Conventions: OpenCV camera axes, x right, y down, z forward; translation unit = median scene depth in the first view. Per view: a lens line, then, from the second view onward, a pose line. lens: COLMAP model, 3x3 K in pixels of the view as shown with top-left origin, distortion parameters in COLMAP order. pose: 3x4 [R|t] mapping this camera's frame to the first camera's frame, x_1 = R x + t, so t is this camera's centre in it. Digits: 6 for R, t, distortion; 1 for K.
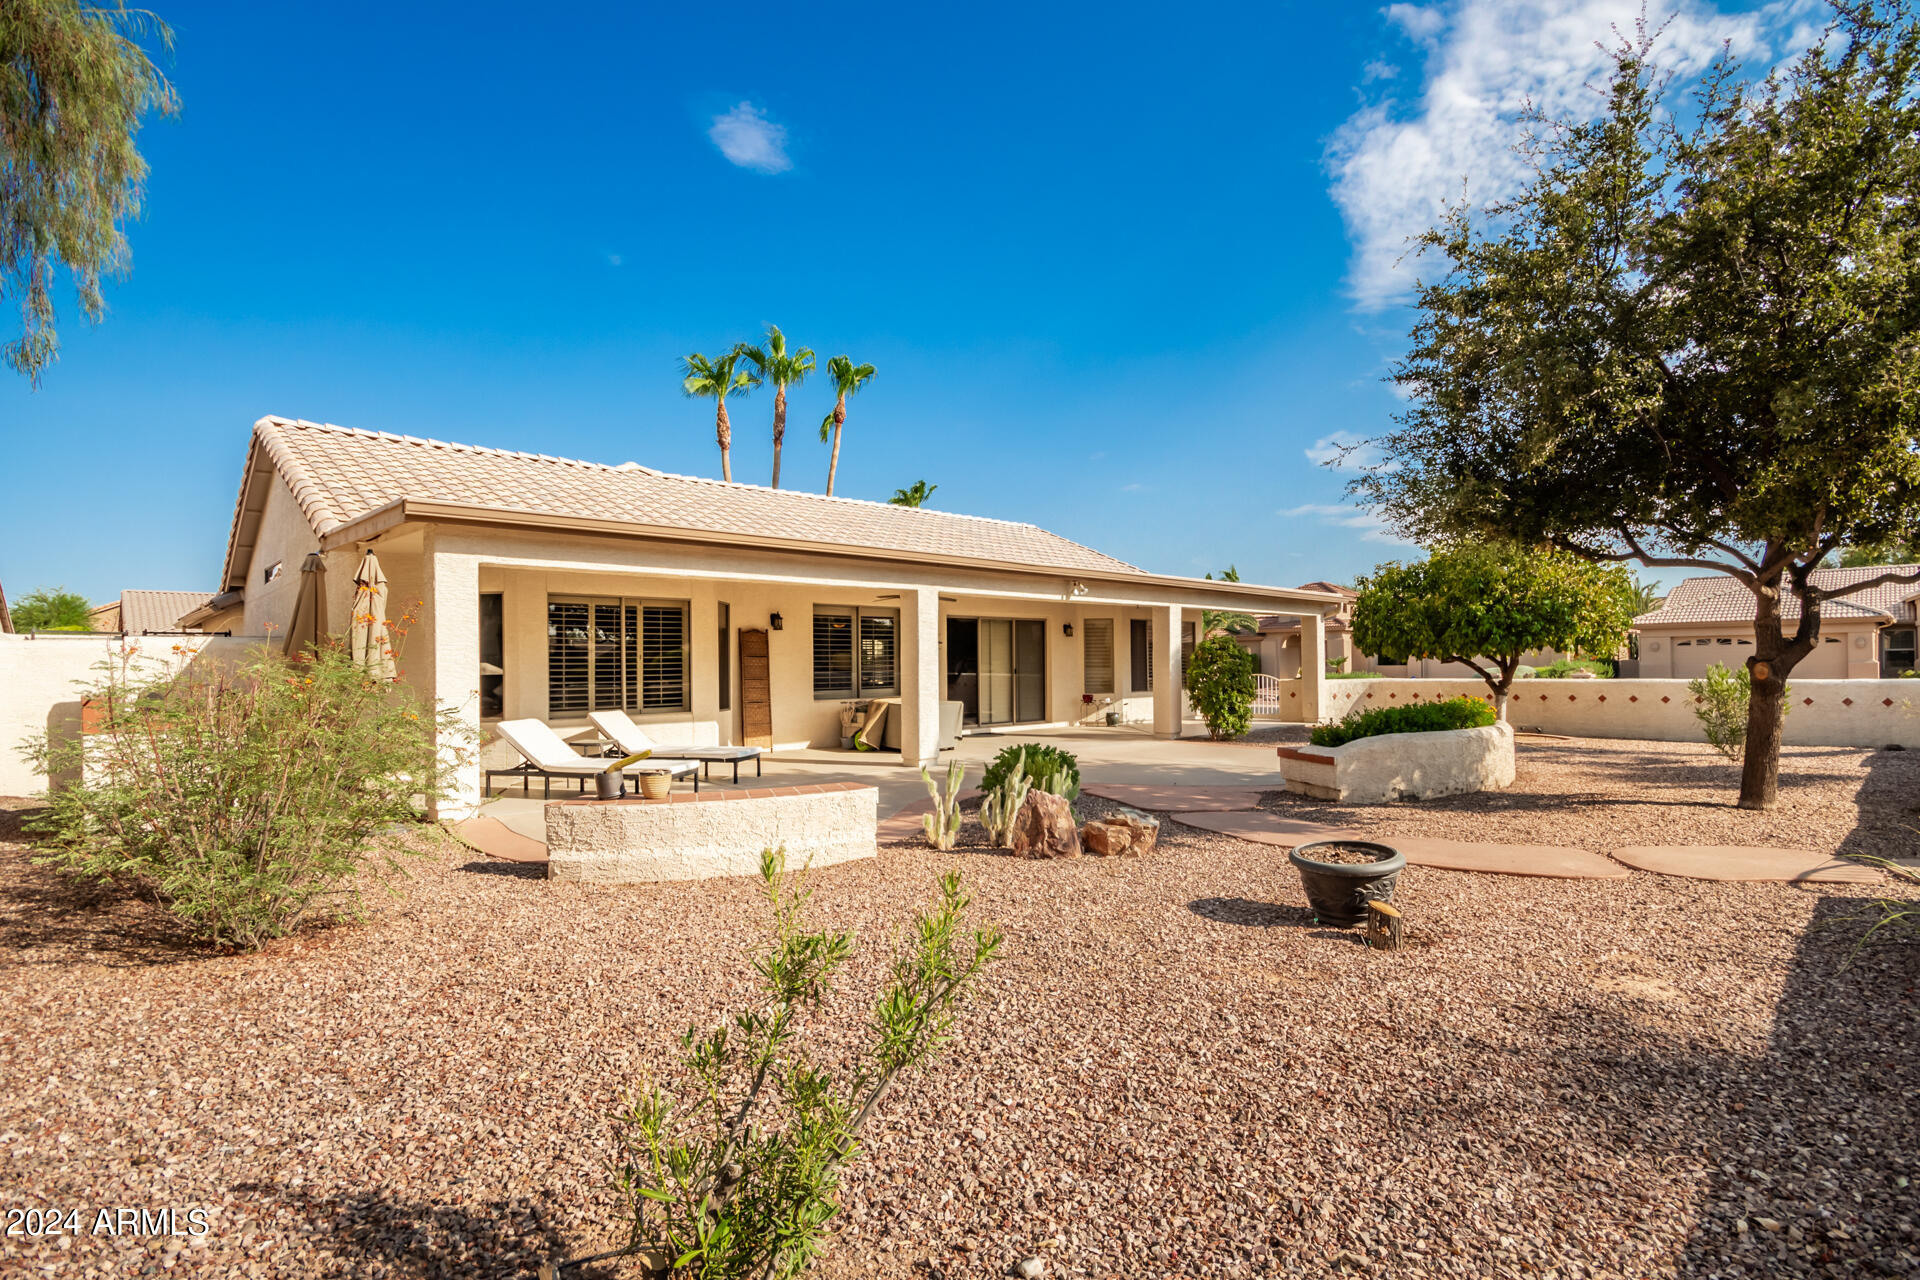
lens RADIAL K [[914.1, 0, 960.0], [0, 914.1, 640.0], [0, 0, 1]] dist [-0.001139, -0.000268]
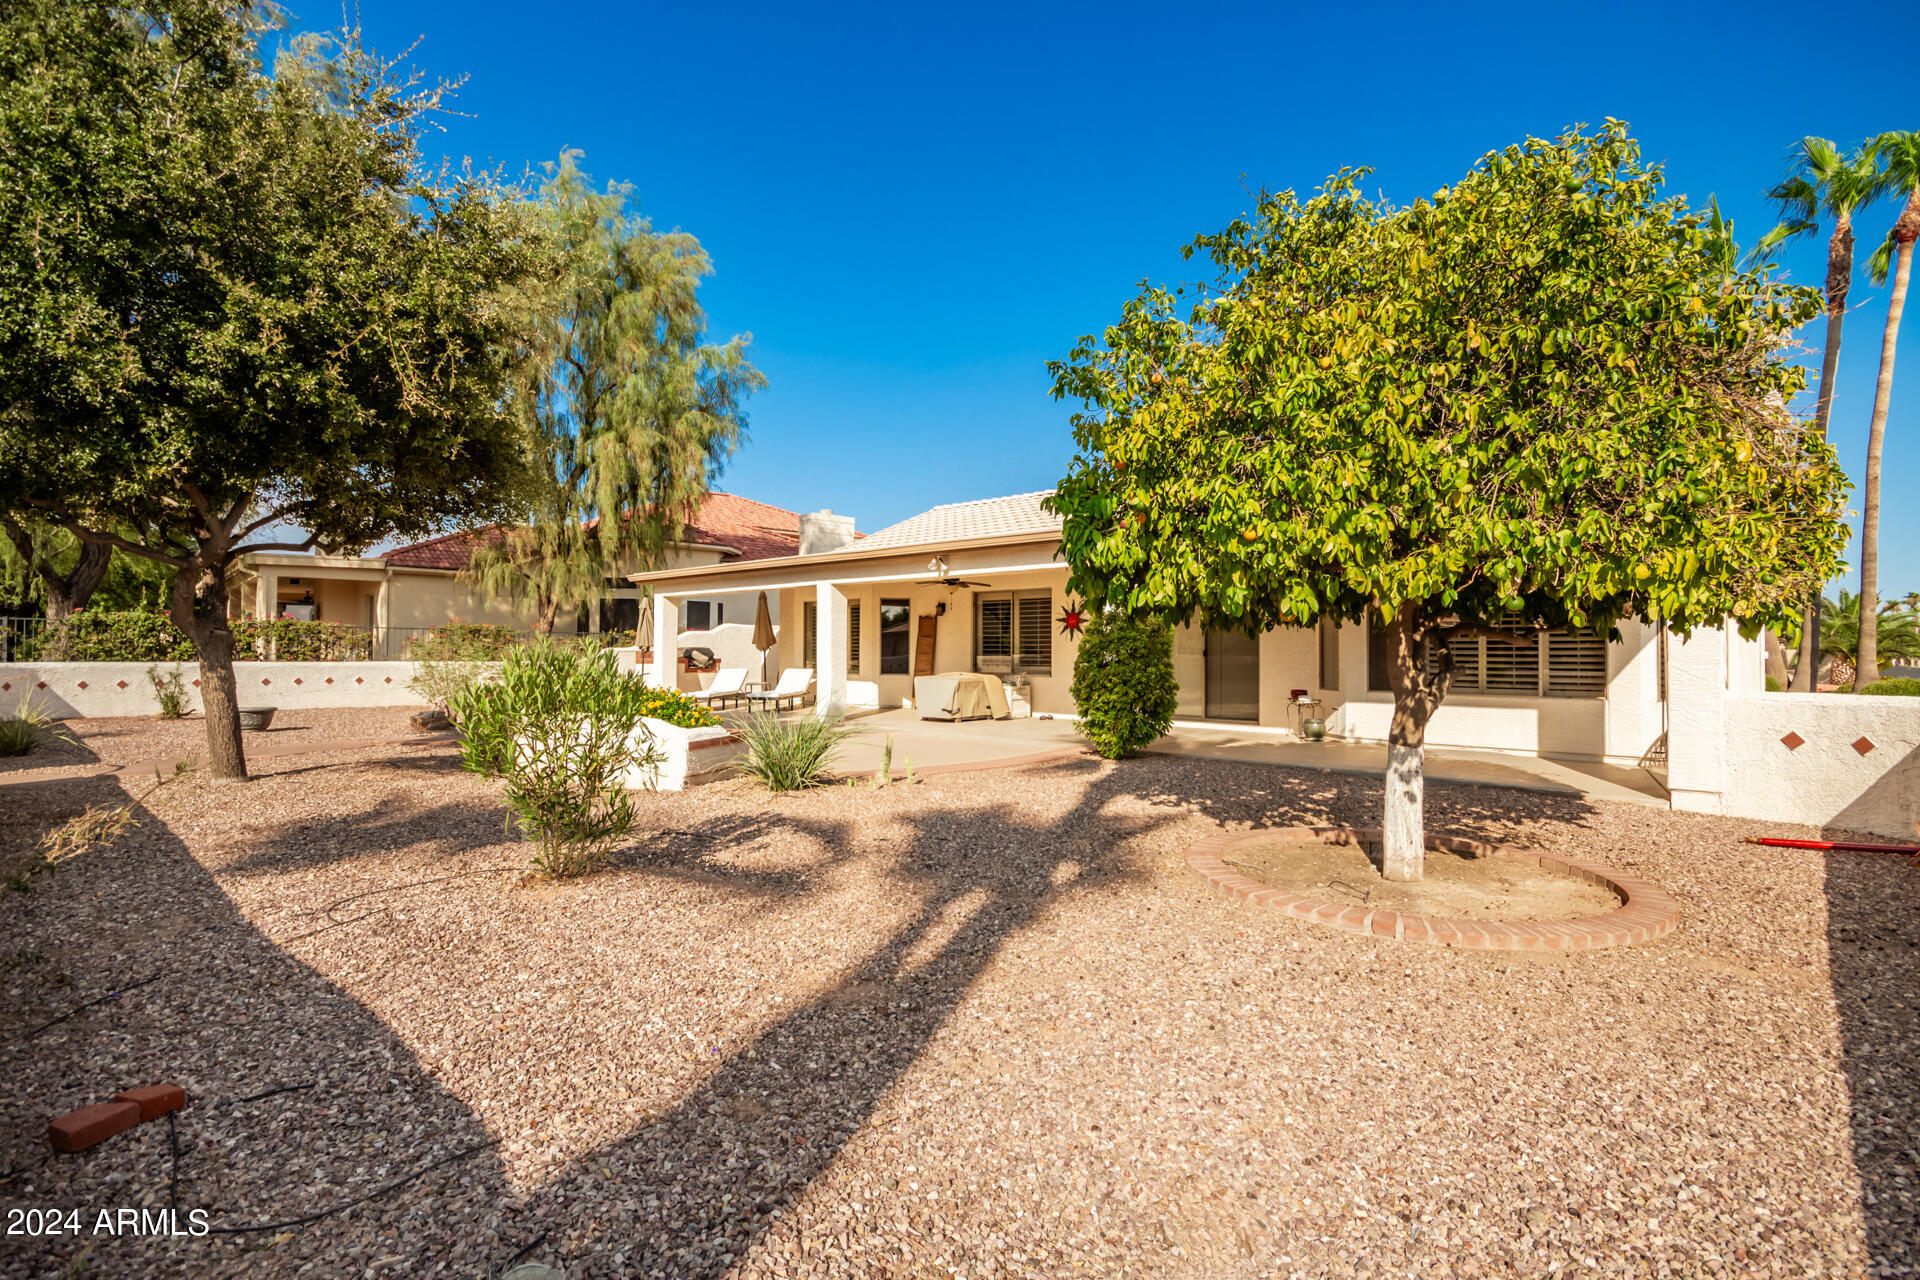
lens RADIAL K [[914.1, 0, 960.0], [0, 914.1, 640.0], [0, 0, 1]] dist [-0.001139, -0.000268]
pose [[0.097089, -0.002038, -0.995274, 1.058758], [0.012345, 0.999923, -0.000844, 0.024209], [0.995199, -0.012204, 0.097107, 0.902022]]
